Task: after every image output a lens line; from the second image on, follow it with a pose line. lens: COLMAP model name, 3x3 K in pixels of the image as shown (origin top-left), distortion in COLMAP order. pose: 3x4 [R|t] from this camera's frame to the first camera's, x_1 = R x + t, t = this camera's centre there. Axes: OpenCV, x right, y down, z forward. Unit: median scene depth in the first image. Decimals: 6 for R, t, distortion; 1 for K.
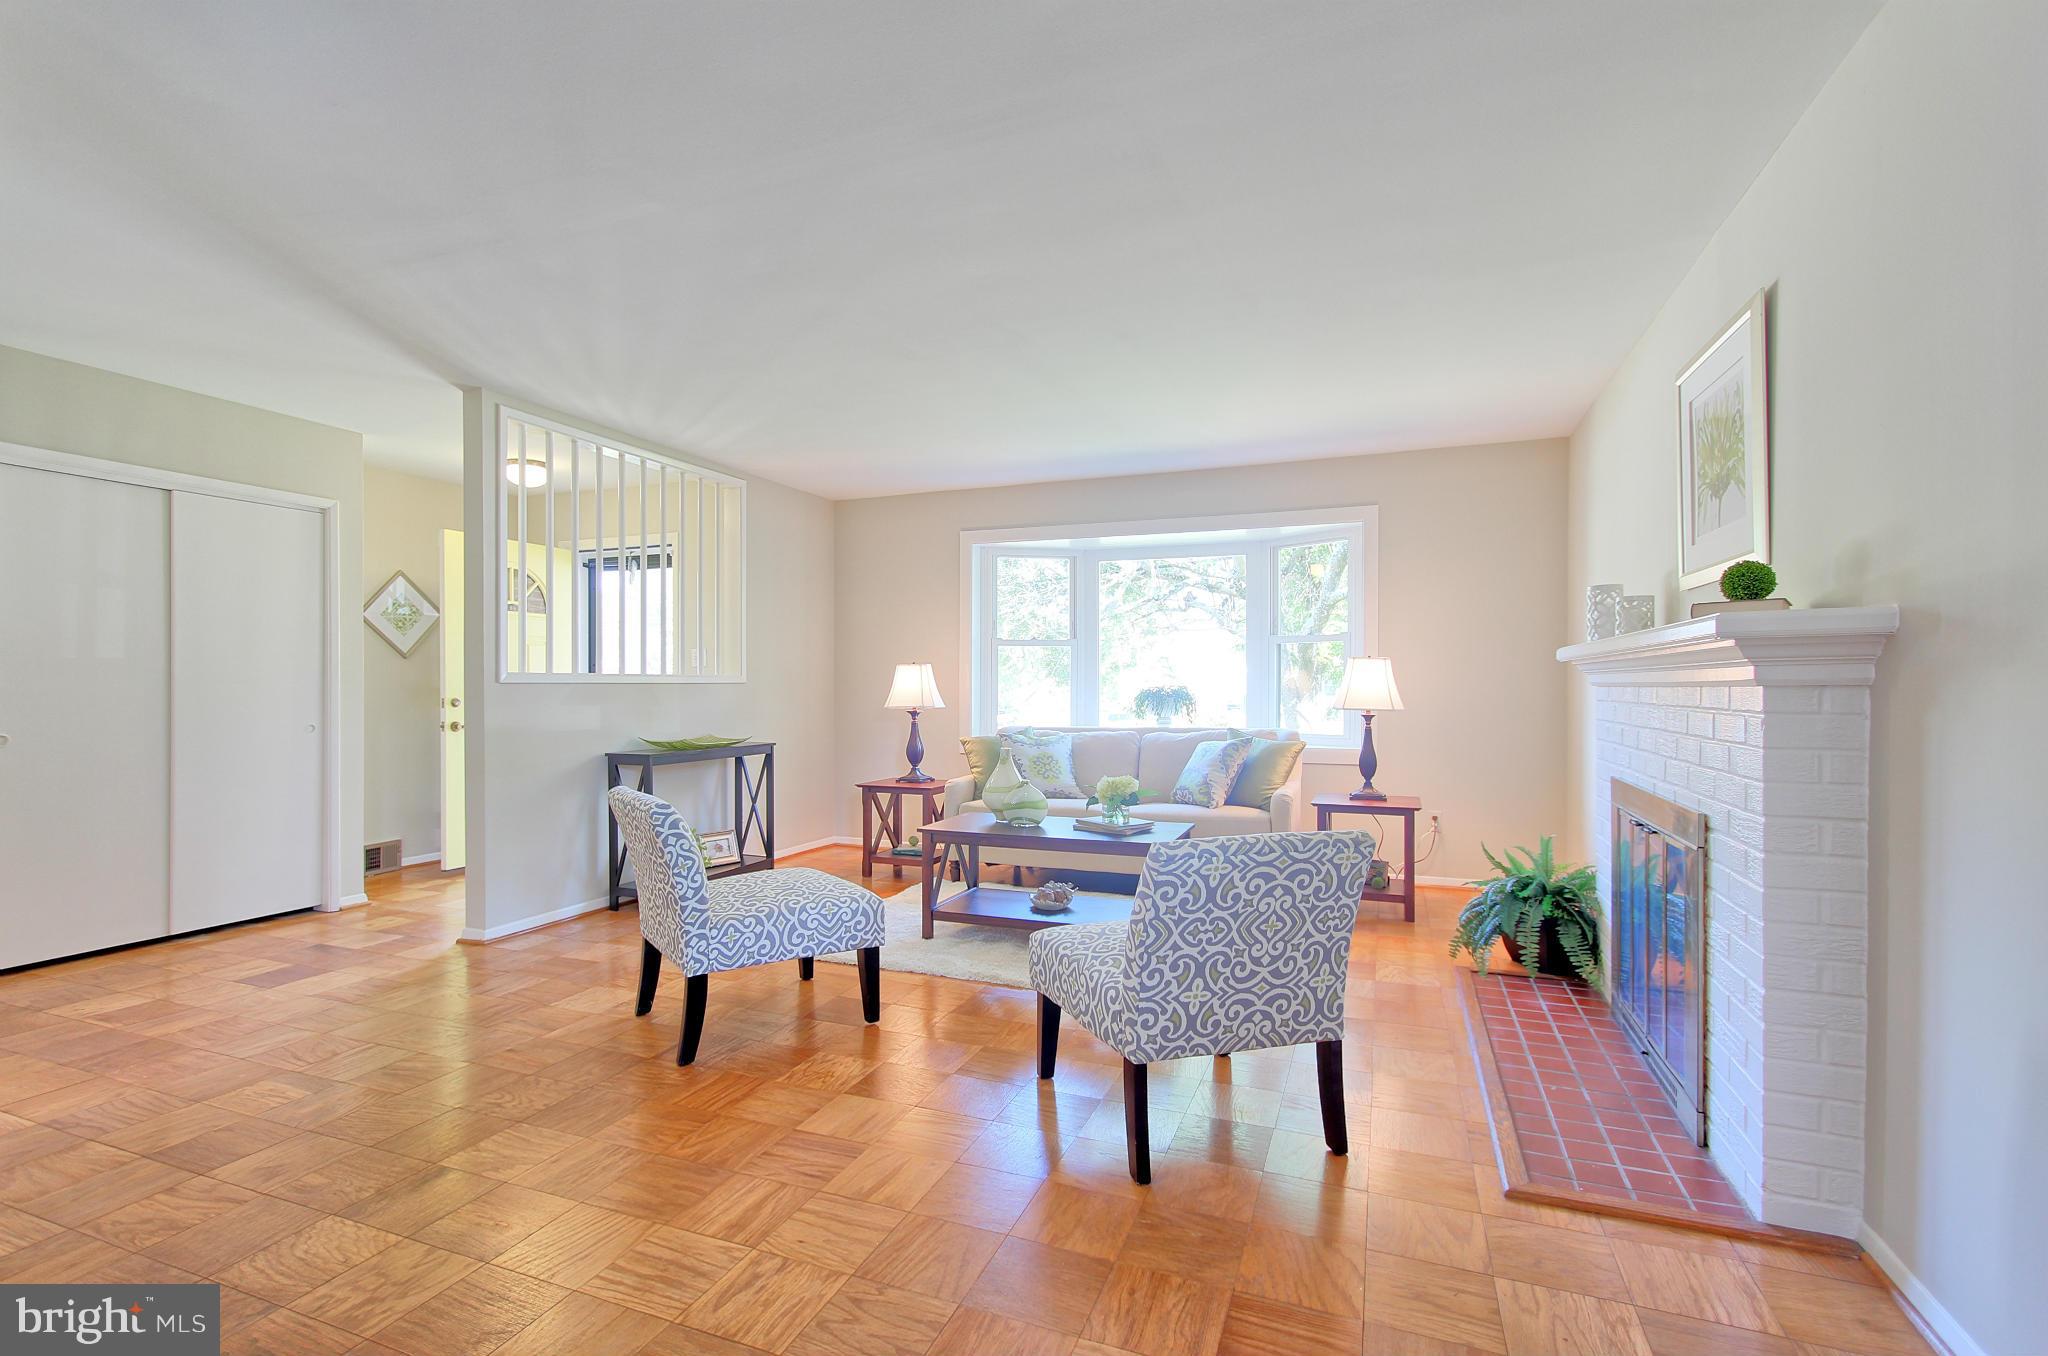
lens RADIAL K [[933.0, 0, 1014.6], [0, 933.0, 689.4], [0, 0, 1]] dist [0.007313, 0.000476]
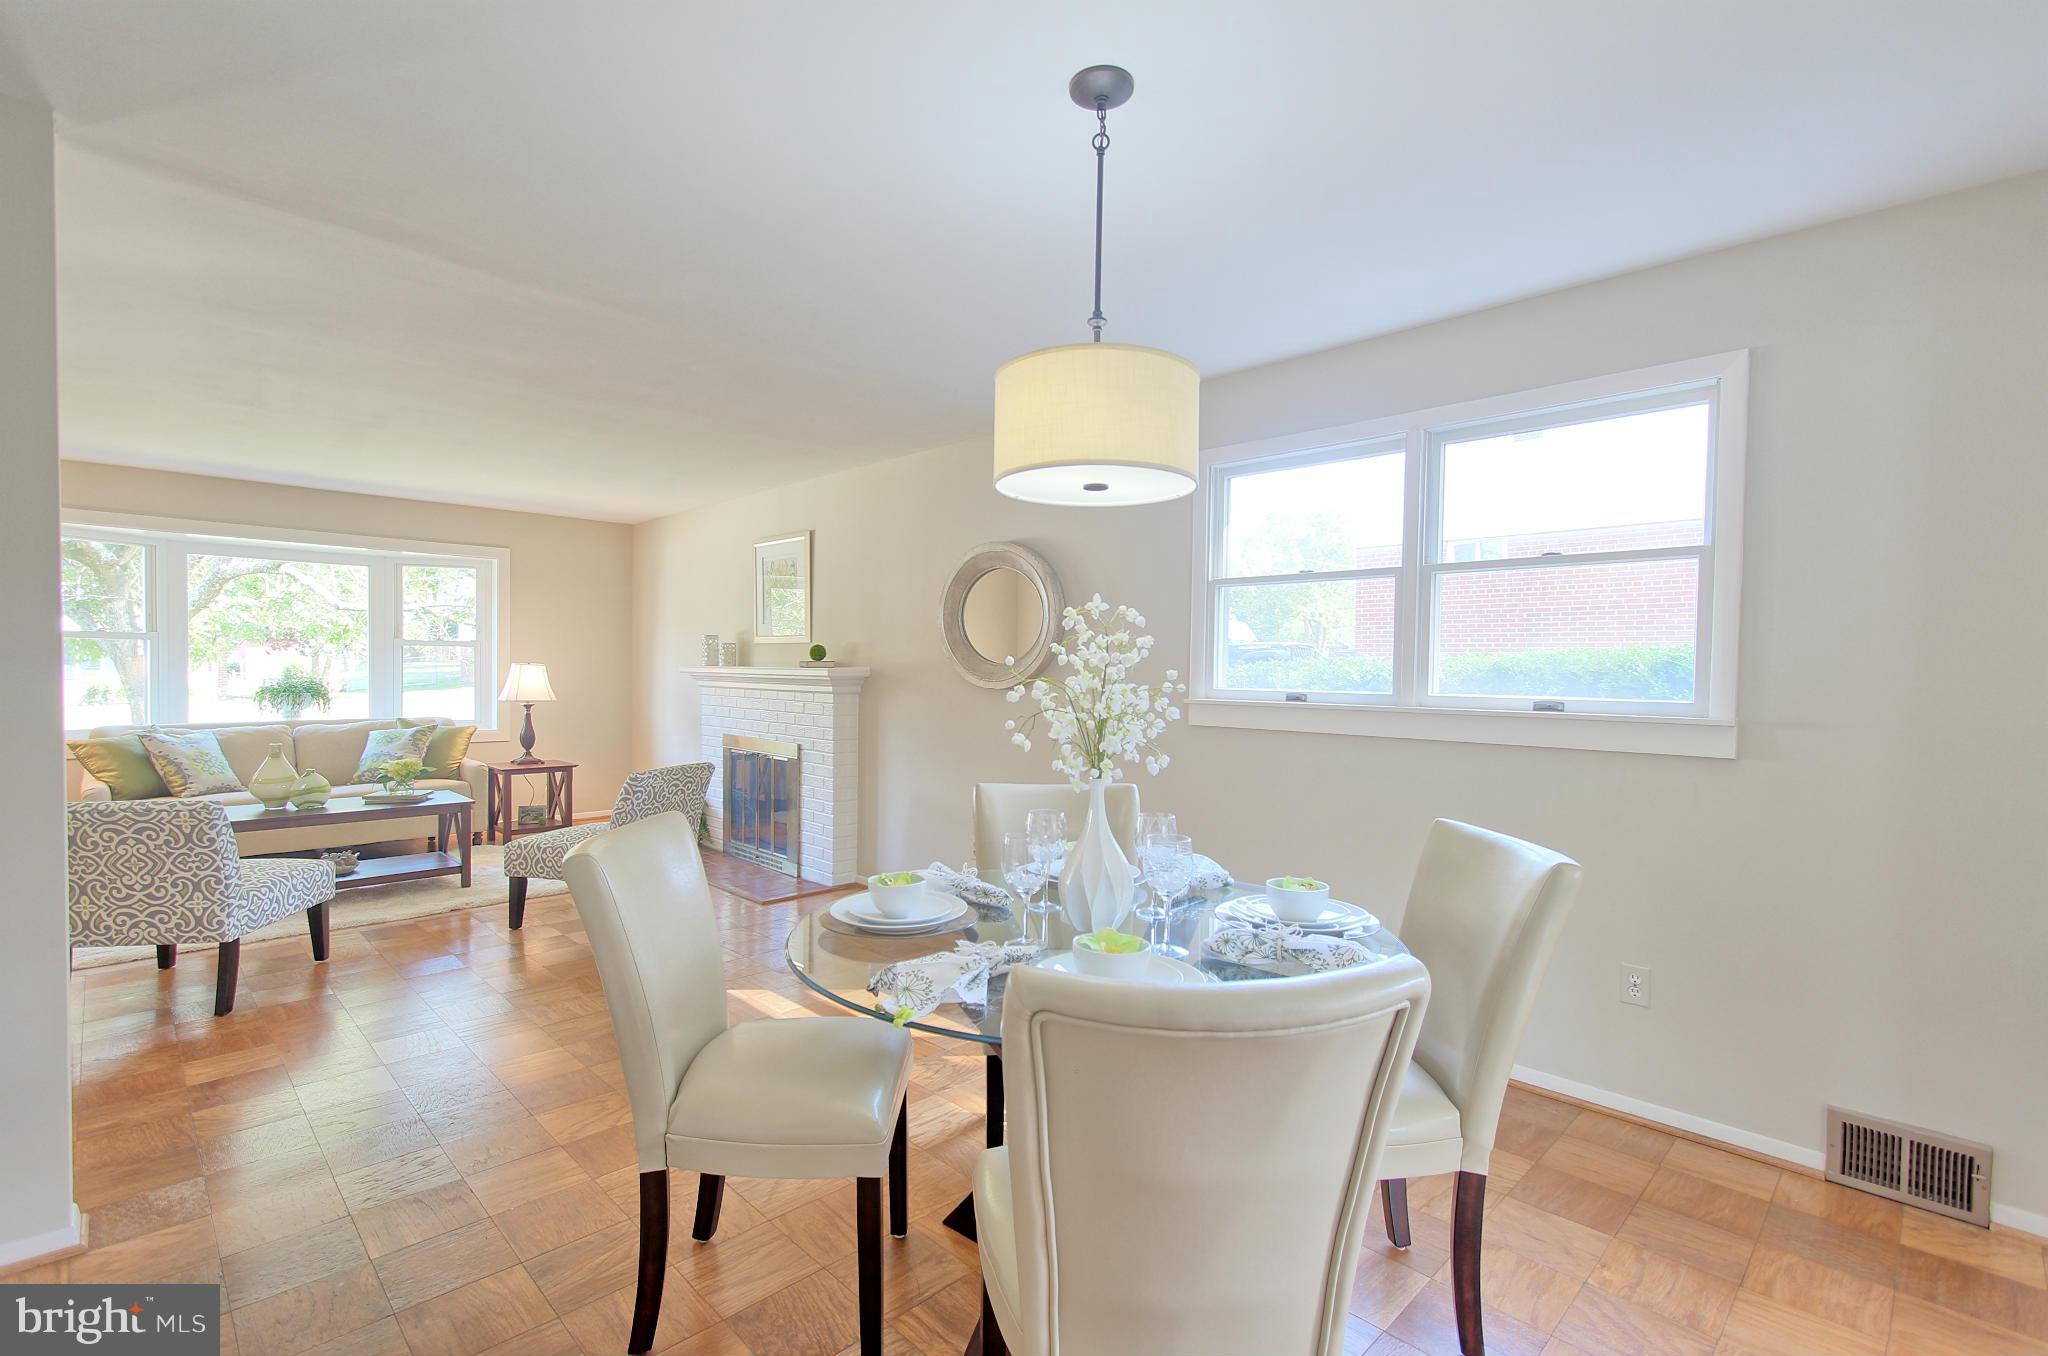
lens RADIAL K [[933.0, 0, 1015.2], [0, 933.0, 685.4], [0, 0, 1]] dist [0.007313, 0.000476]
pose [[0.400120, -0.009926, 0.916409, -0.626878], [-0.010851, 0.999820, 0.015567, -0.032089], [-0.916398, -0.016173, 0.399941, -0.245518]]
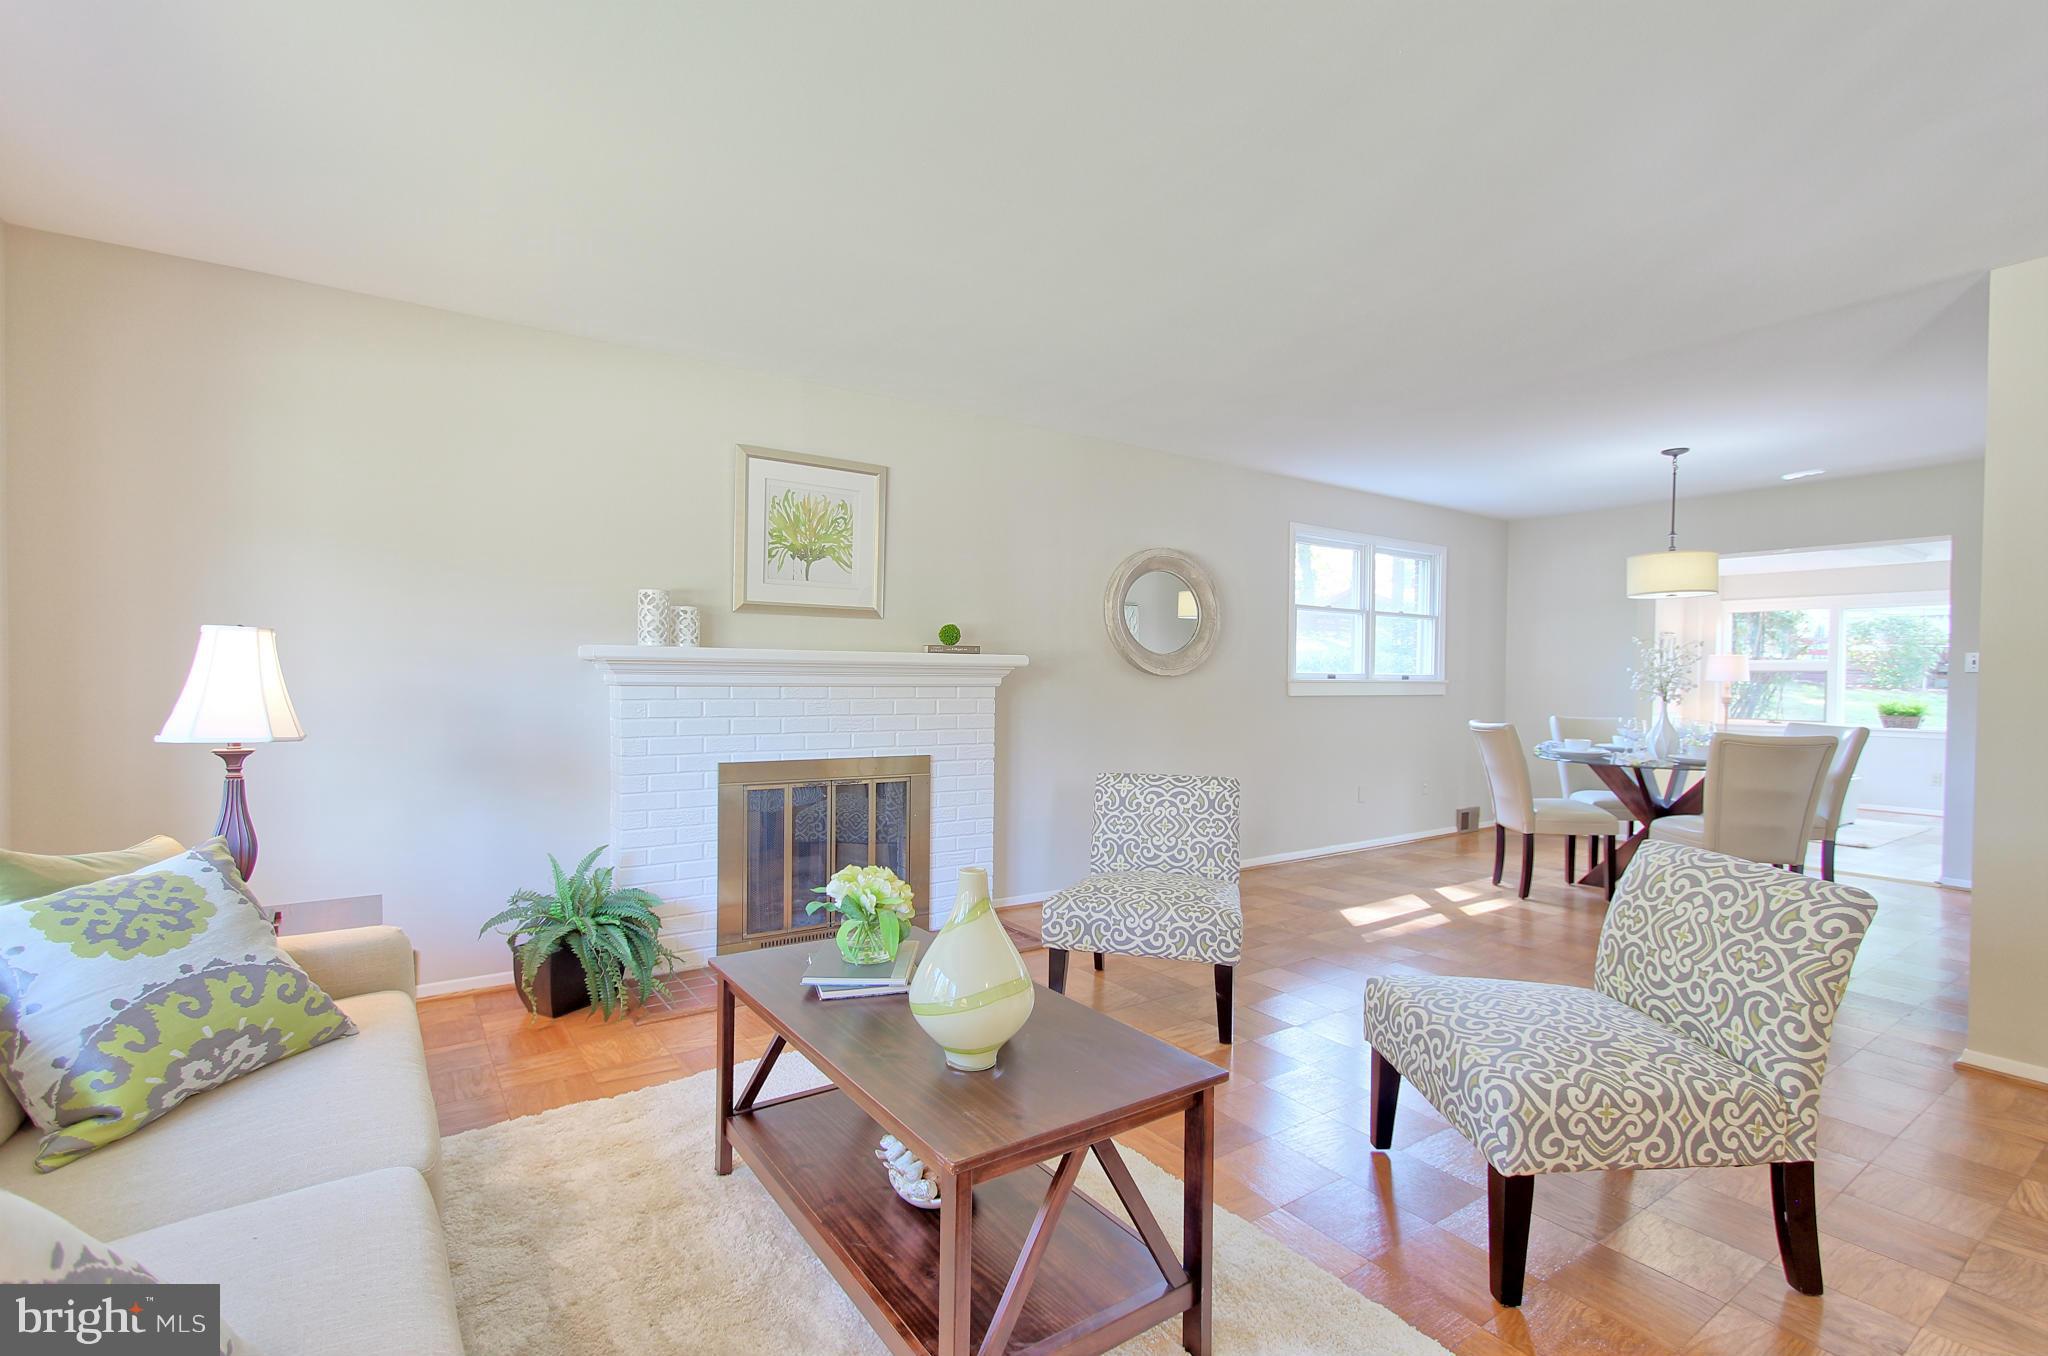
lens RADIAL K [[933.0, 0, 1019.0], [0, 933.0, 685.6], [0, 0, 1]] dist [0.007313, 0.000476]
pose [[-0.841178, -0.007894, 0.540700, -0.204271], [-0.003860, 0.999956, 0.008593, -0.010836], [-0.540744, 0.005141, -0.841171, 1.183430]]
